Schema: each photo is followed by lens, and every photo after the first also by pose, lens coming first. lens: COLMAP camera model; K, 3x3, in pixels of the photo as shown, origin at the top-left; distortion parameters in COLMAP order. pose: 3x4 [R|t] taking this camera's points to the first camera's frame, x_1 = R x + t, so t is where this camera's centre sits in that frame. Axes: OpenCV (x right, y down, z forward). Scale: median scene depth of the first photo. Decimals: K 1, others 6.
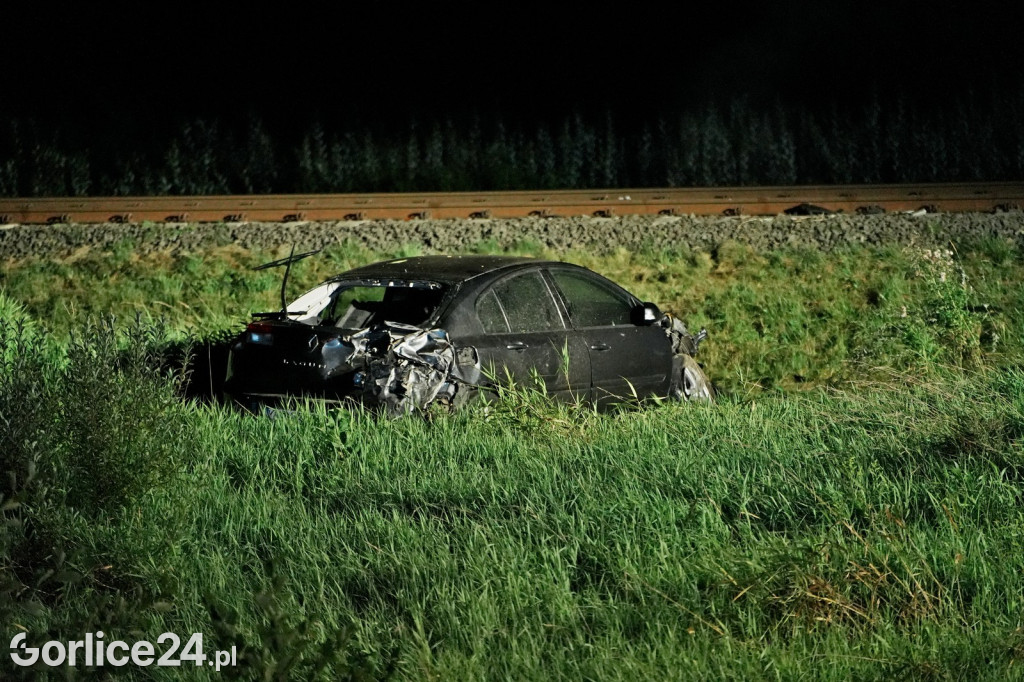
lens RADIAL K [[4188.3, 0, 490.0], [0, 4188.3, 339.8], [0, 0, 1]] dist [1.094117, -5.430048]
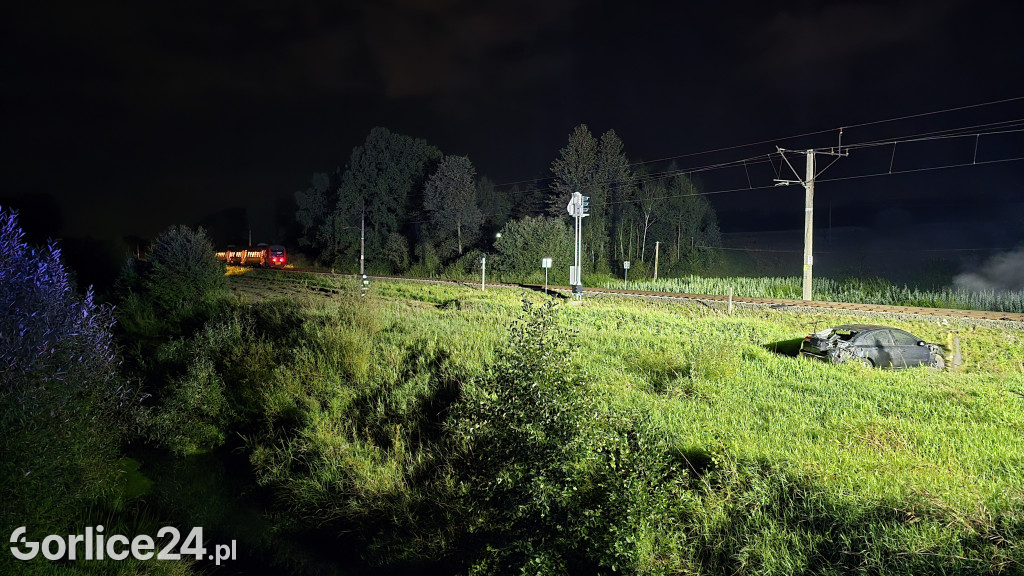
lens RADIAL K [[680.8, 0, 512.0], [0, 680.8, 288.0], [0, 0, 1]] dist [0.008947, -0.000297]
pose [[0.794887, 0.064745, -0.603293, 0.125796], [-0.082532, 0.996587, -0.001790, -0.027583], [0.601118, 0.051214, 0.797517, 0.252302]]
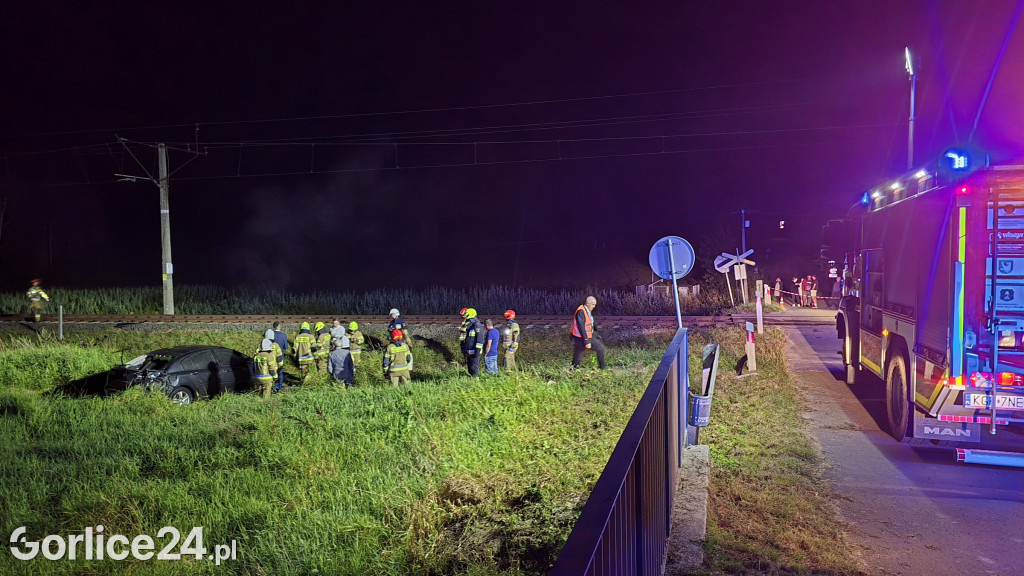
lens RADIAL K [[689.2, 0, 512.0], [0, 689.2, 288.0], [0, 0, 1]] dist [0.042267, -0.047106]
pose [[0.989066, 0.014022, 0.146805, 0.190894], [-0.007590, 0.998990, -0.044281, -0.048365], [-0.147278, 0.042683, 0.988174, 0.378632]]
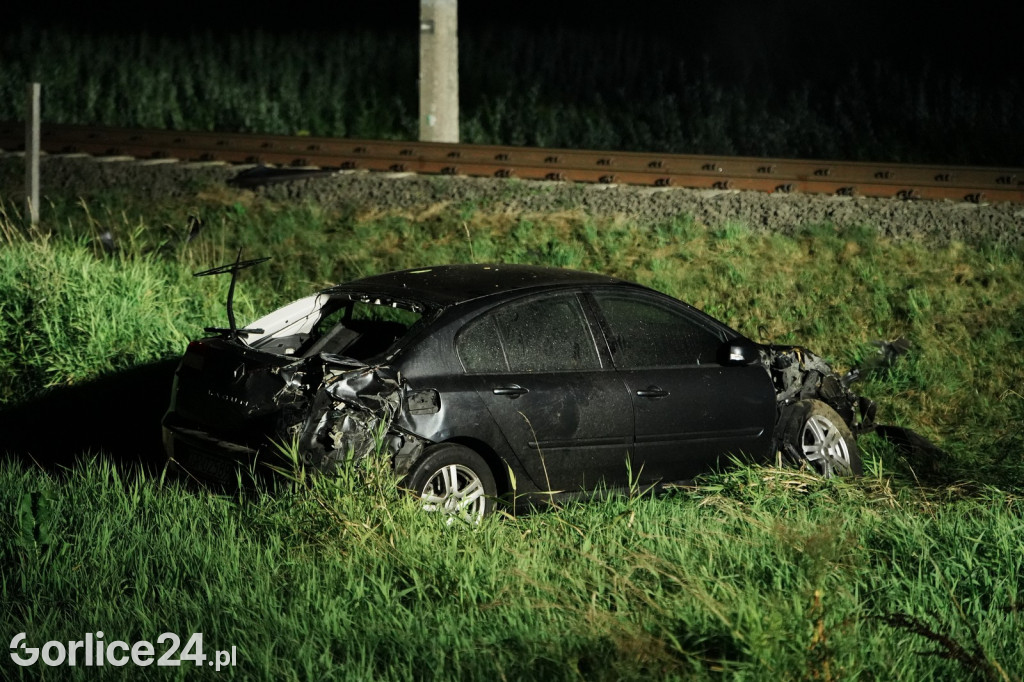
lens RADIAL K [[3299.4, 0, 501.3], [0, 3299.4, 302.5], [0, 0, 1]] dist [0.603341, 1.359172]
pose [[0.954037, 0.065907, -0.292351, 0.192775], [-0.057339, 0.997639, 0.037790, -0.039953], [0.294152, -0.019290, 0.955564, 0.404468]]
